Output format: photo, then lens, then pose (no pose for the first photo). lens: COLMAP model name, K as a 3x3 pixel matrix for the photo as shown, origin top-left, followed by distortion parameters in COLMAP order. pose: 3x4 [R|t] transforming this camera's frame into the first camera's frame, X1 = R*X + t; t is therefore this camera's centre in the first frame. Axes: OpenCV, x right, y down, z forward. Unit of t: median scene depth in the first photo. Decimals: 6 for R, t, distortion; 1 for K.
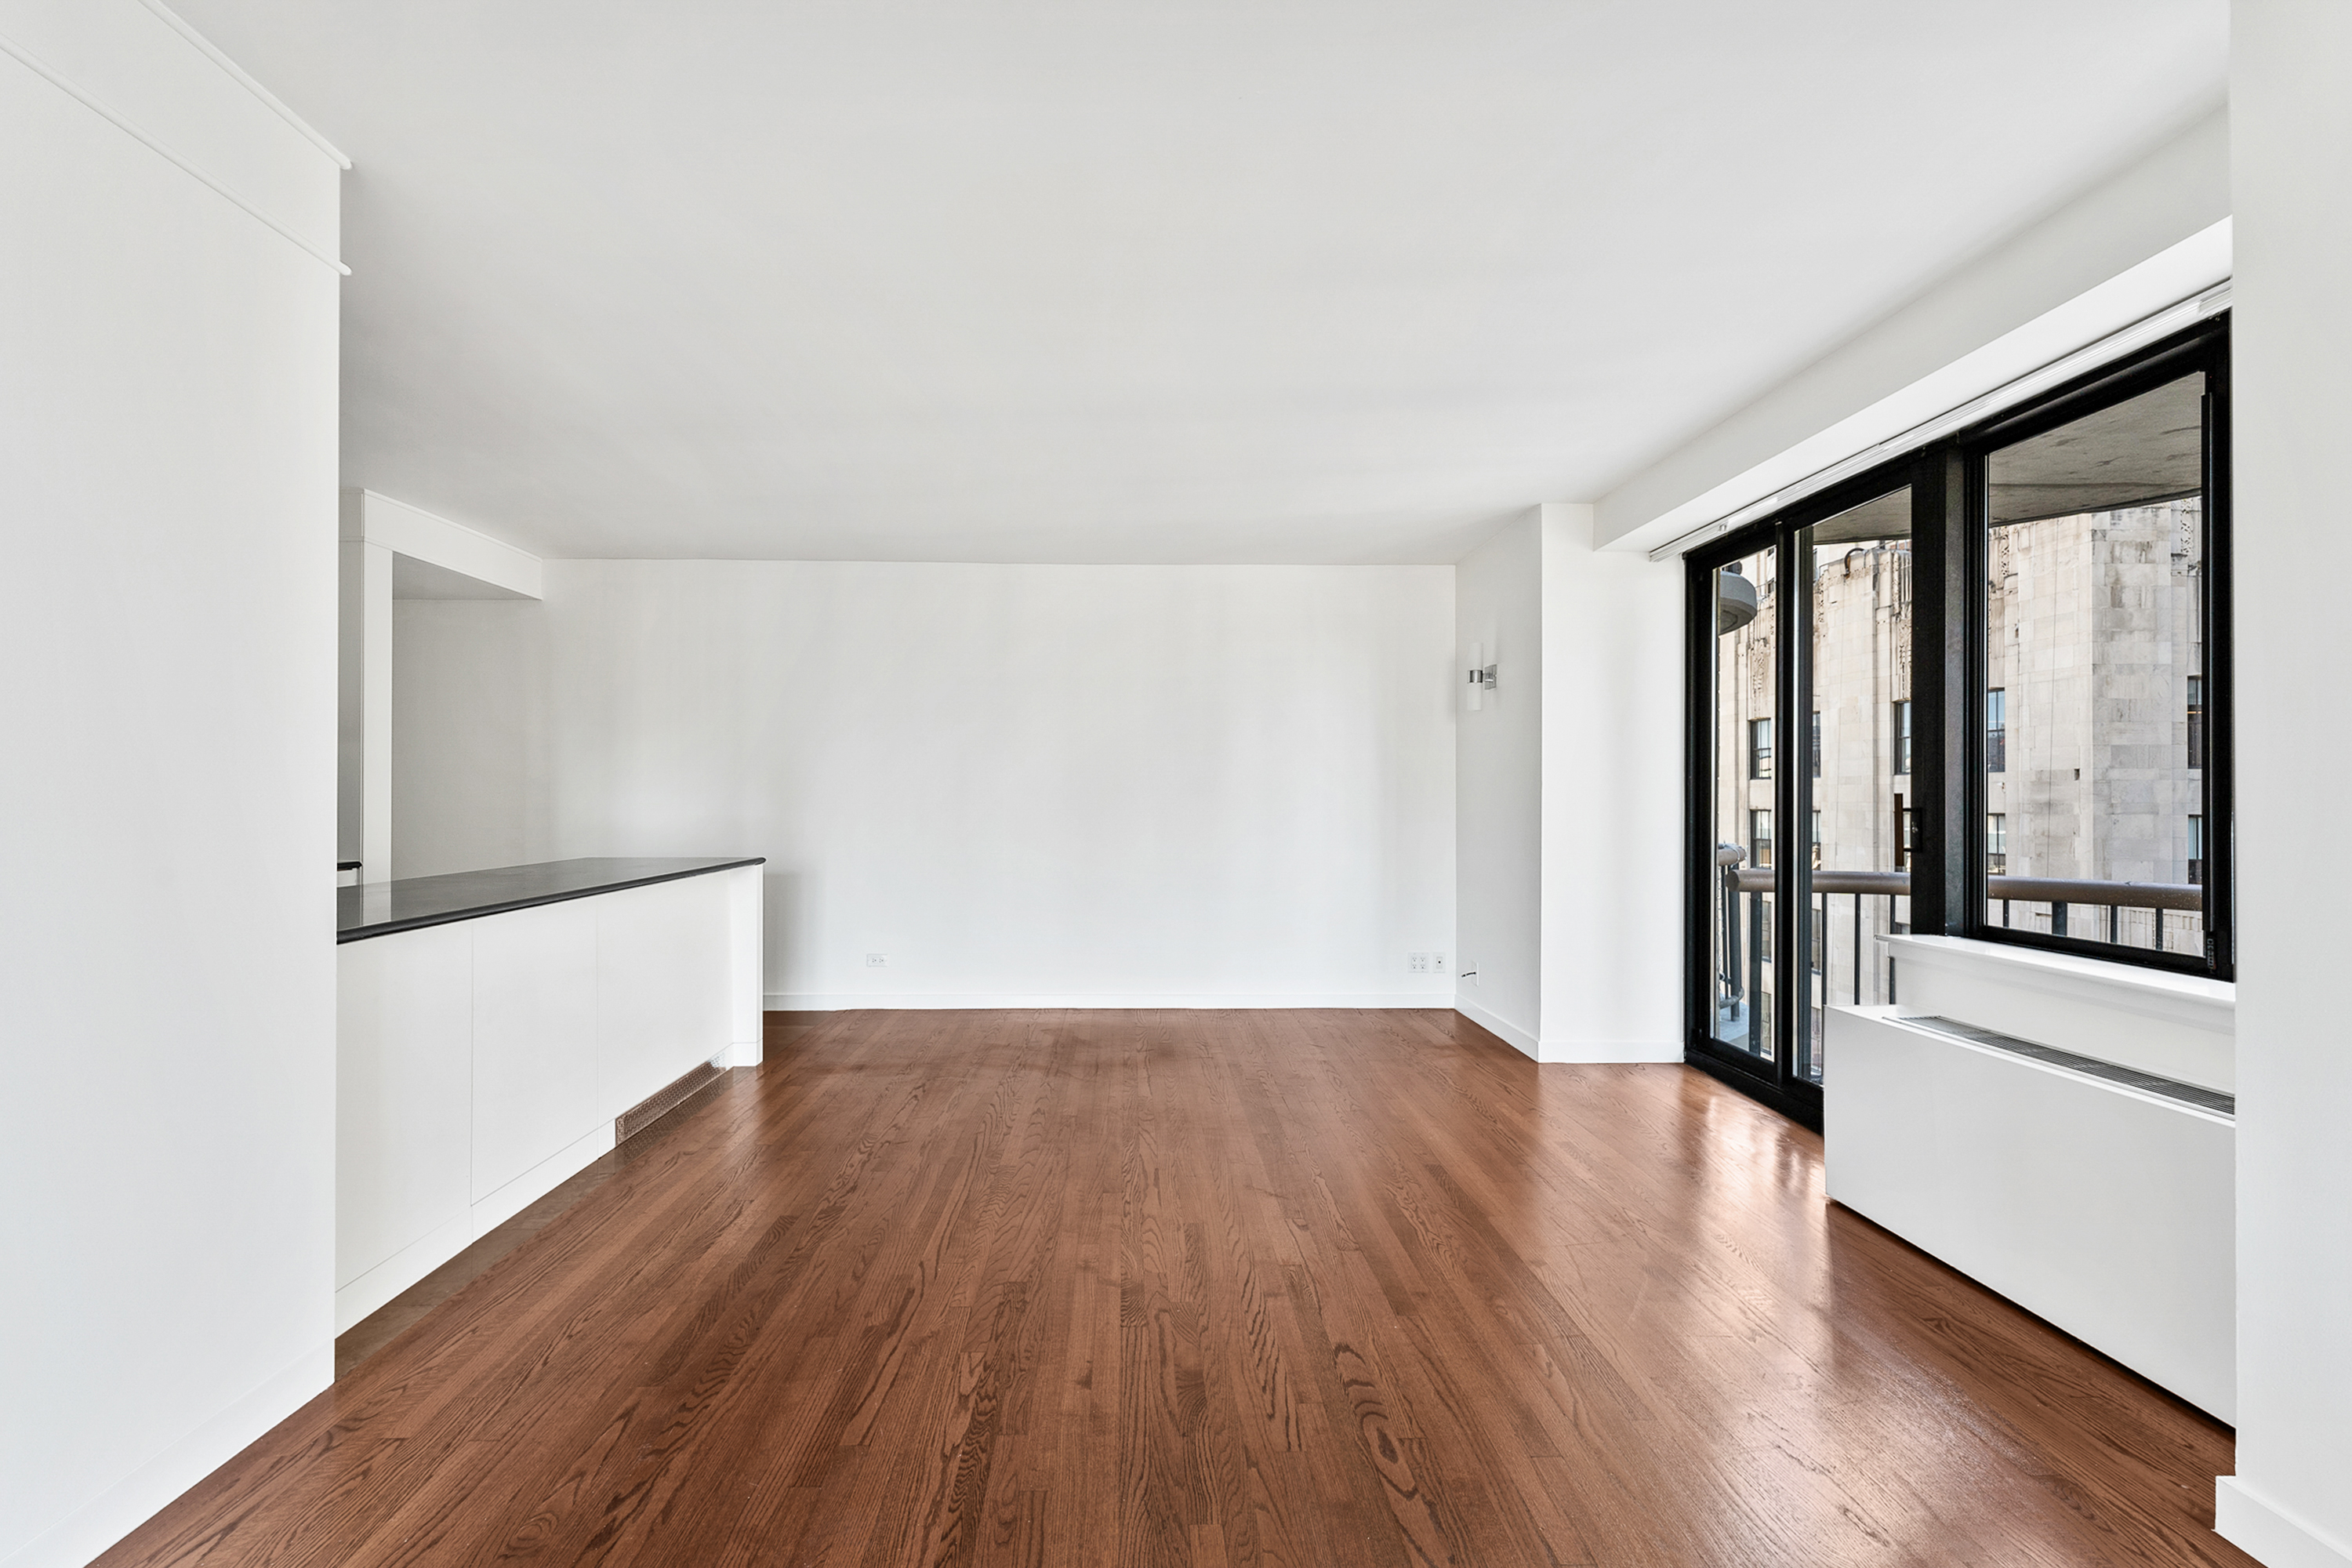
lens RADIAL K [[948.9, 0, 1173.2], [0, 948.9, 800.5], [0, 0, 1]] dist [0.002068, 0.000184]
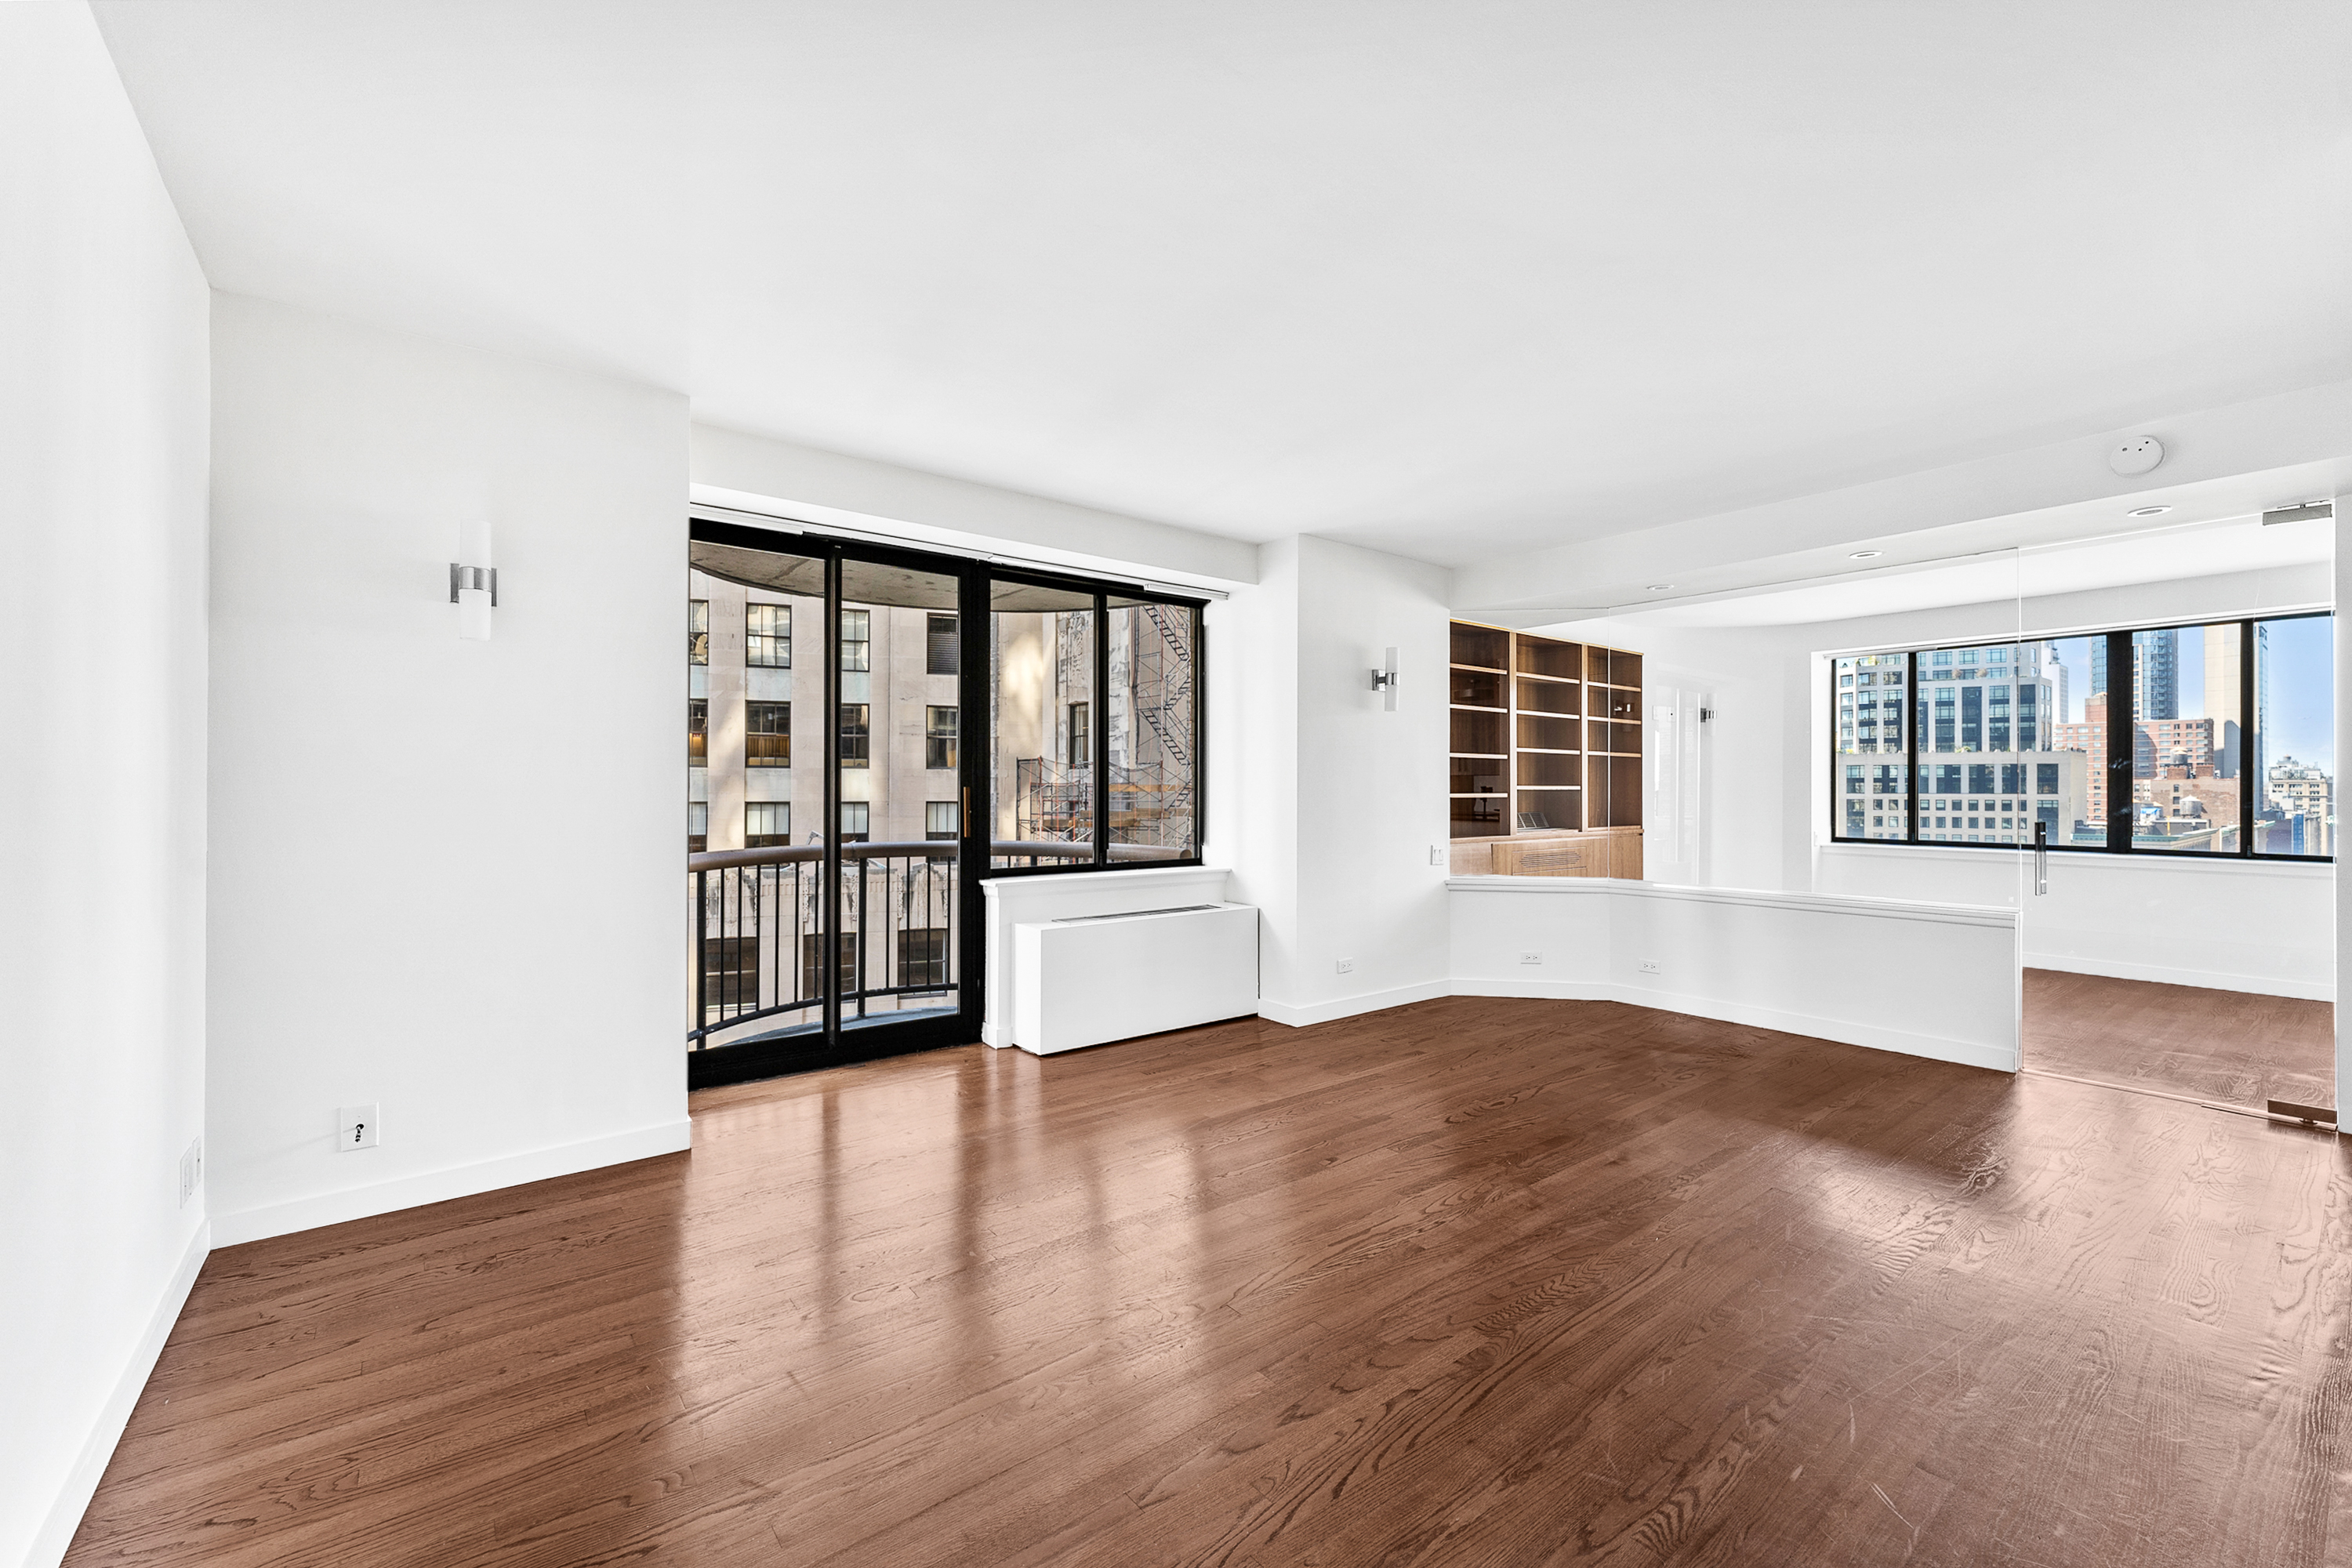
lens RADIAL K [[948.9, 0, 1169.7], [0, 948.9, 778.1], [0, 0, 1]] dist [0.002068, 0.000184]
pose [[-0.571226, 0.005335, 0.820775, -0.697249], [-0.007661, 0.999901, -0.011831, 0.000228], [-0.820757, -0.013046, -0.571129, 1.815013]]
